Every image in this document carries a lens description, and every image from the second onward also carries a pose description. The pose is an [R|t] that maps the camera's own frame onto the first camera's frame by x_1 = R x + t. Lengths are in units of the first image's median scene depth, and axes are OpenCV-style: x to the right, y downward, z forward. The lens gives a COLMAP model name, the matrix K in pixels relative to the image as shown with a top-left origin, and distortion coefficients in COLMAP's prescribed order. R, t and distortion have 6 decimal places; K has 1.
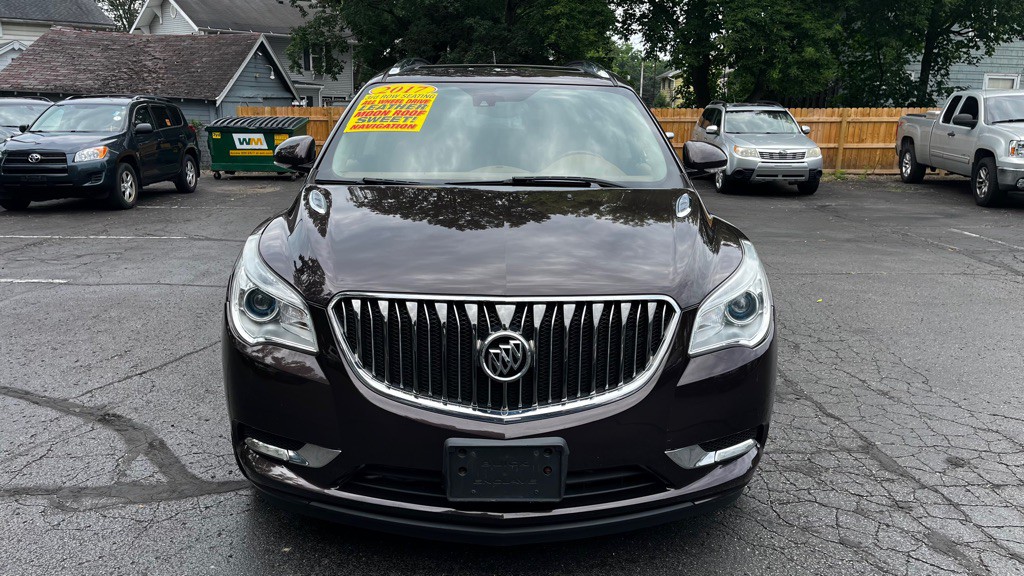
lens RADIAL K [[767.2, 0, 507.5], [0, 767.2, 285.2], [0, 0, 1]] dist [0.066939, -0.078574]
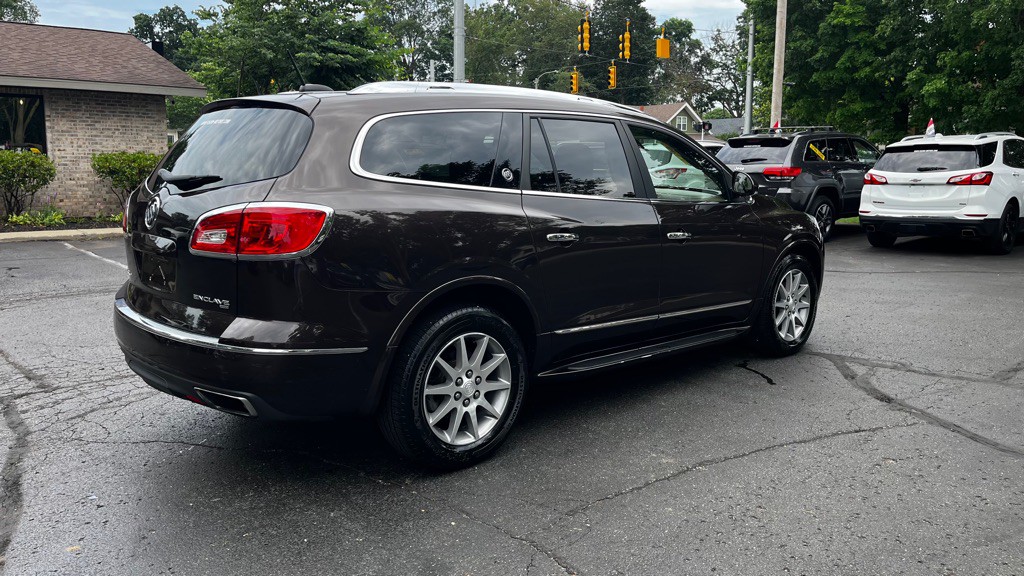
lens RADIAL K [[770.8, 0, 513.9], [0, 770.8, 286.3], [0, 0, 1]] dist [0.065895, -0.082789]
pose [[-0.662943, -0.143814, 0.734728, -0.670897], [0.150473, 0.935756, 0.318934, -0.324766], [-0.733393, 0.321992, -0.598712, 1.412454]]
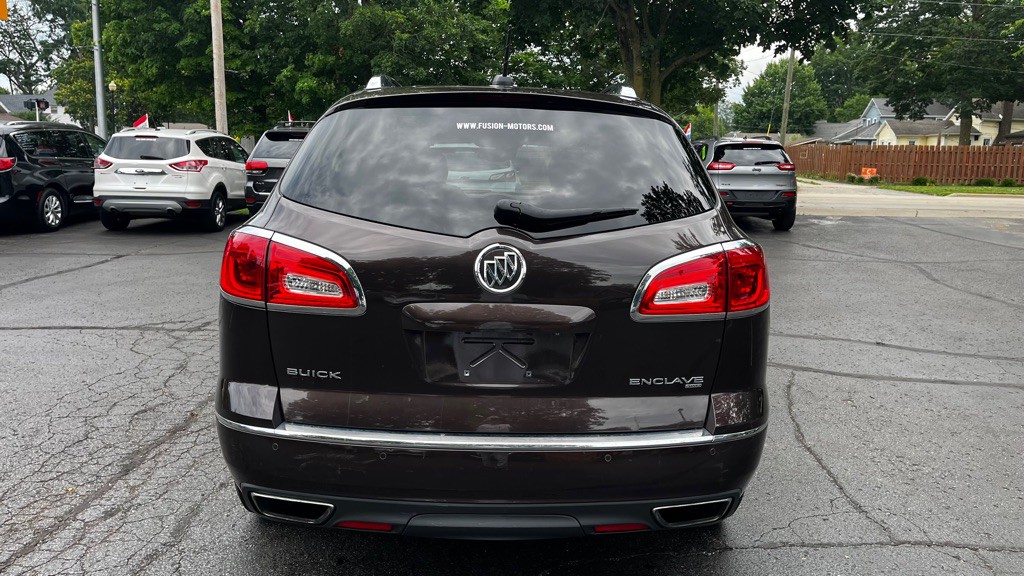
lens RADIAL K [[760.4, 0, 512.0], [0, 760.4, 288.0], [0, 0, 1]] dist [0.126013, -0.155155]
pose [[-0.998907, -0.045240, -0.011763, -0.017001], [-0.046283, 0.921970, 0.384486, -0.364903], [-0.006549, 0.384610, -0.923056, 1.593415]]
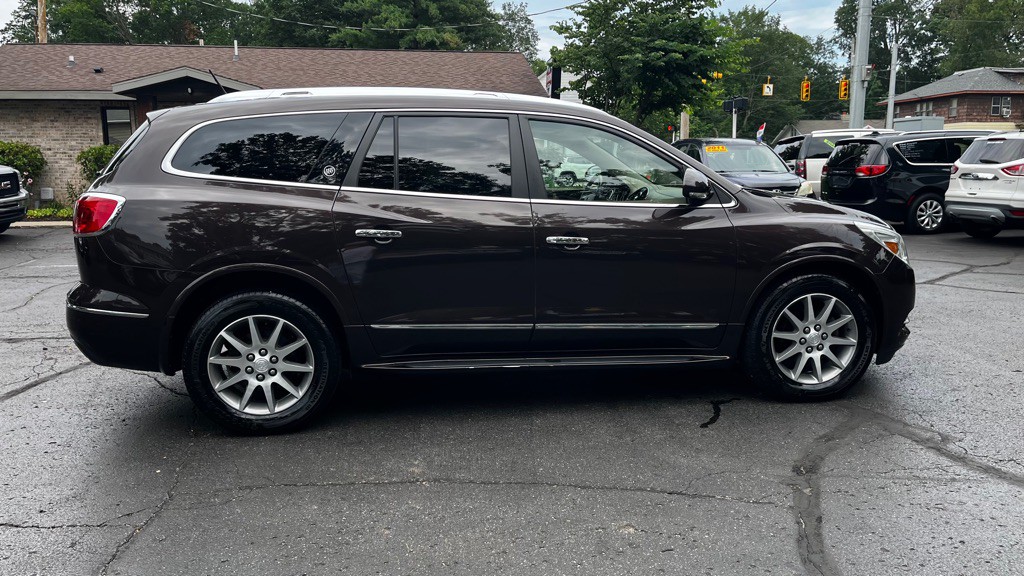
lens RADIAL K [[767.2, 0, 507.5], [0, 767.2, 285.2], [0, 0, 1]] dist [0.066939, -0.078574]
pose [[-0.123155, -0.179232, 0.976068, -0.892708], [0.227001, 0.952391, 0.203526, -0.210376], [-0.966076, 0.246633, -0.076606, 0.905262]]
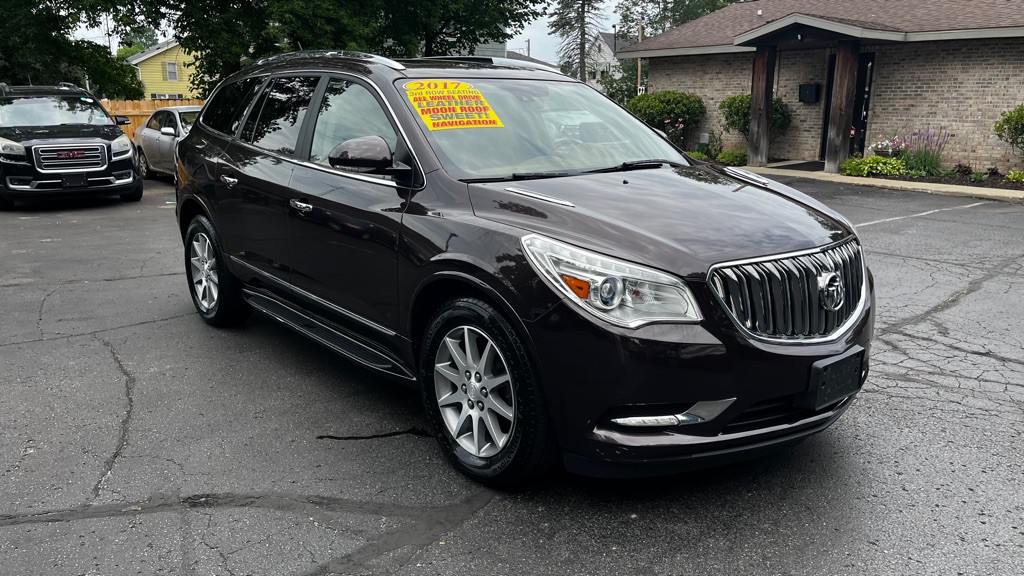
lens RADIAL K [[770.8, 0, 513.9], [0, 770.8, 286.3], [0, 0, 1]] dist [0.065895, -0.082789]
pose [[0.780023, -0.158152, 0.605436, -0.470020], [0.151332, 0.986491, 0.062721, -0.031022], [-0.607176, 0.042698, 0.793419, 0.106787]]
